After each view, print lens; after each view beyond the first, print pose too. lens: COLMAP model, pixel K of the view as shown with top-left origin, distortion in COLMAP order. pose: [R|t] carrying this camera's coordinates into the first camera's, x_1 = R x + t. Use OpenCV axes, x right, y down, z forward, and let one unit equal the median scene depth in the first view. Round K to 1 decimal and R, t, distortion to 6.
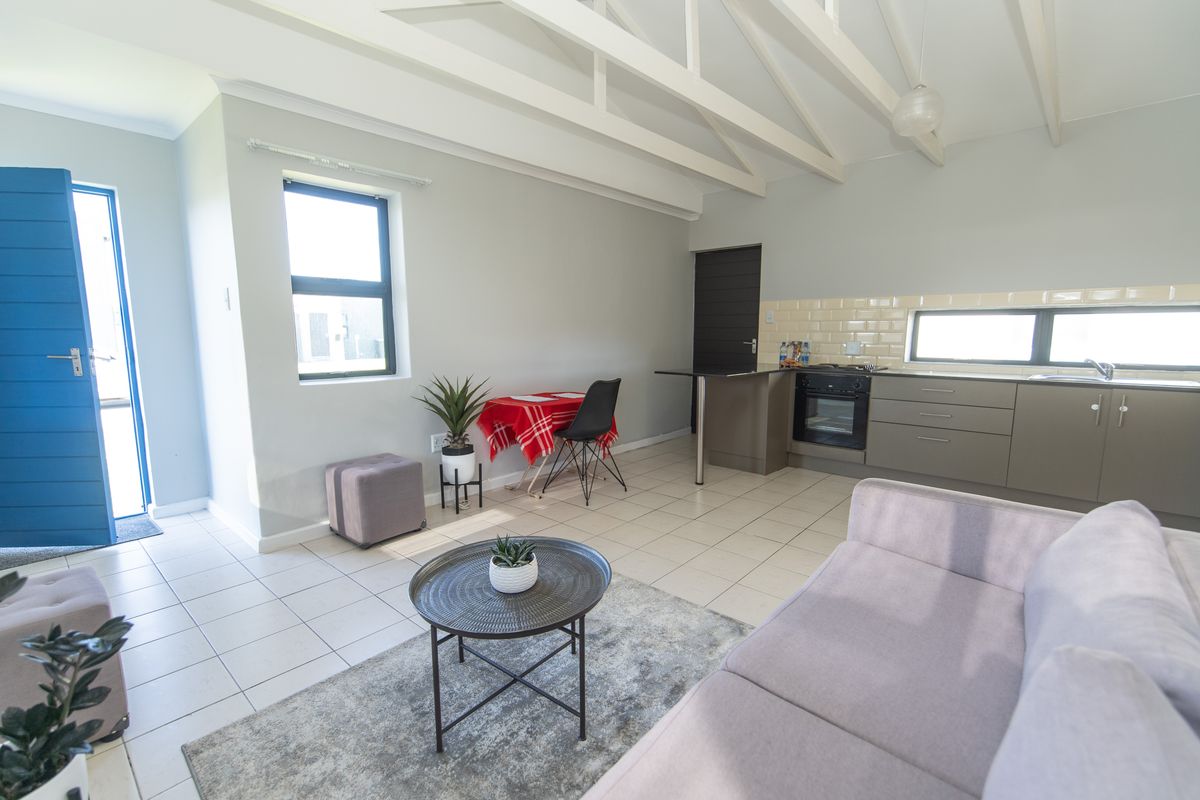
lens RADIAL K [[521.5, 0, 604.2], [0, 521.5, 401.3], [0, 0, 1]] dist [-0.001302, -0.000431]
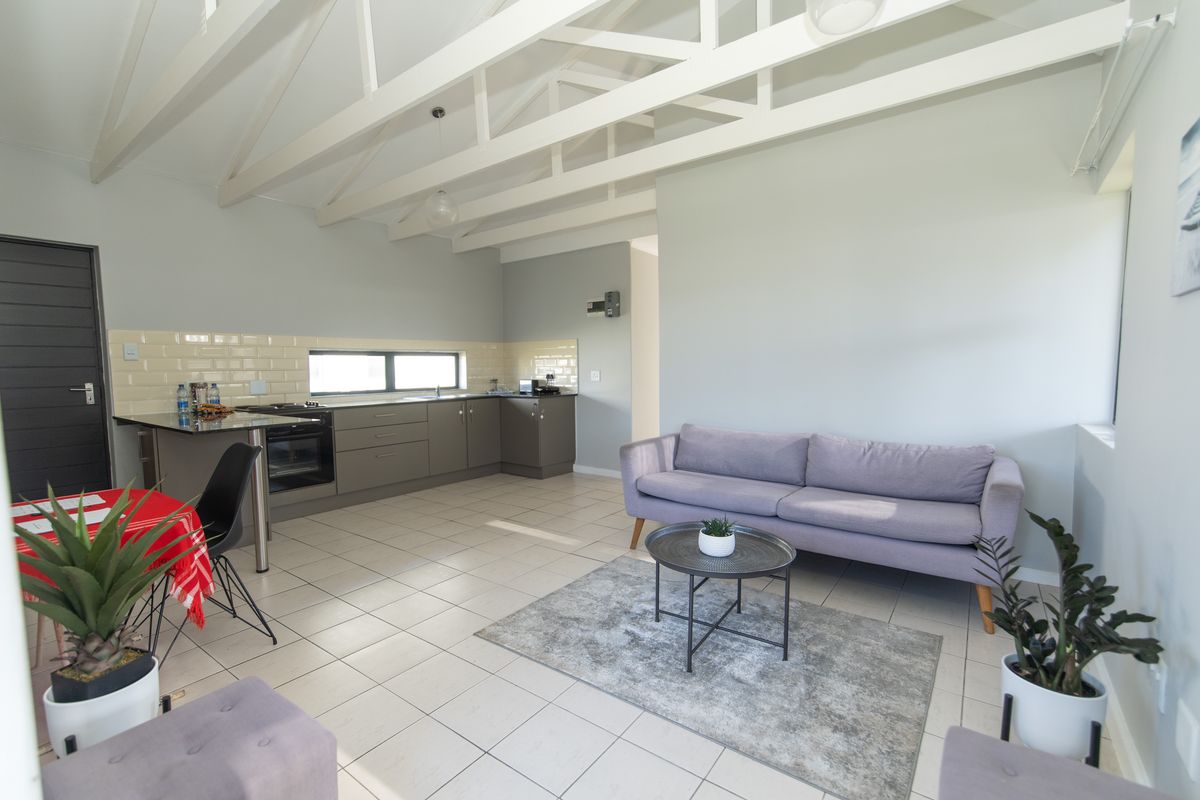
lens RADIAL K [[521.5, 0, 603.0], [0, 521.5, 402.0], [0, 0, 1]] dist [-0.001302, -0.000431]
pose [[-0.071814, -0.070514, 0.994922, -0.555994], [0.146122, 0.985992, 0.080428, -0.068097], [-0.986657, 0.151156, -0.060505, 0.500379]]
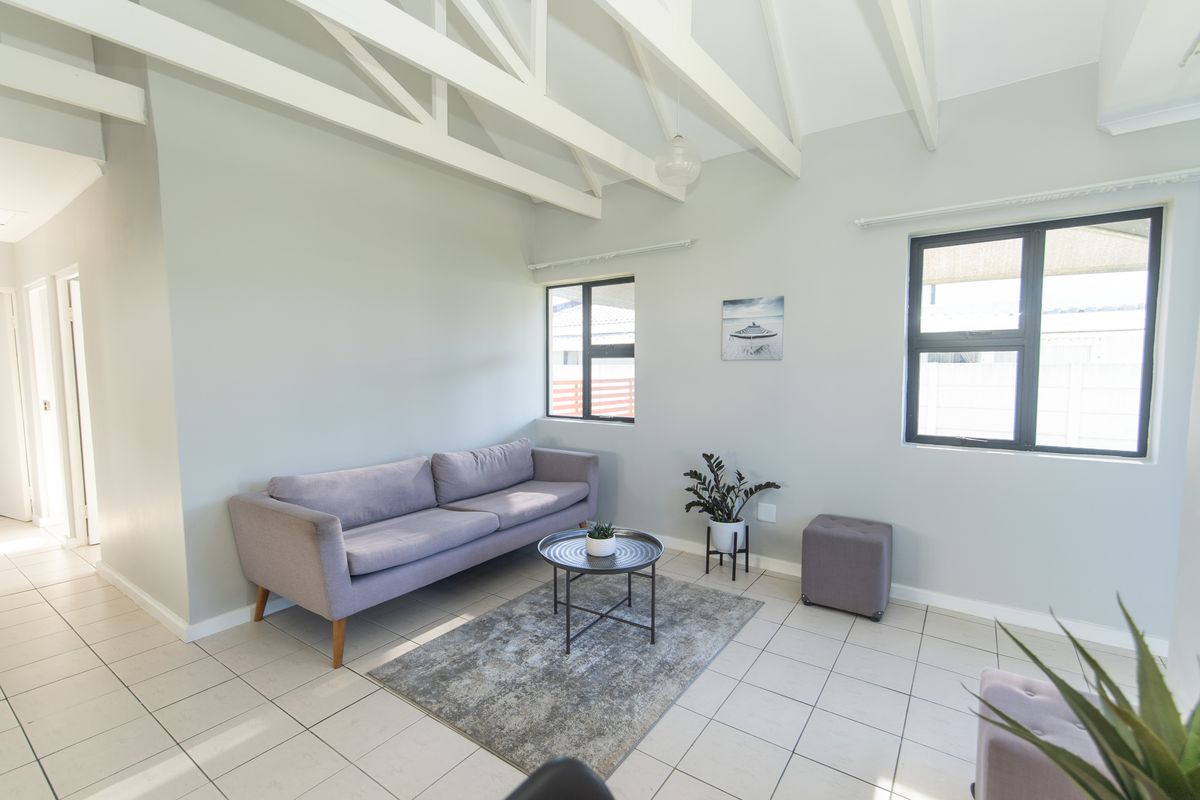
lens RADIAL K [[521.5, 0, 594.4], [0, 521.5, 405.2], [0, 0, 1]] dist [-0.001302, -0.000431]
pose [[-0.994769, 0.001923, -0.102135, -0.002785], [-0.017780, 0.981304, 0.191642, -0.142091], [0.100594, 0.192455, -0.976136, 0.922831]]
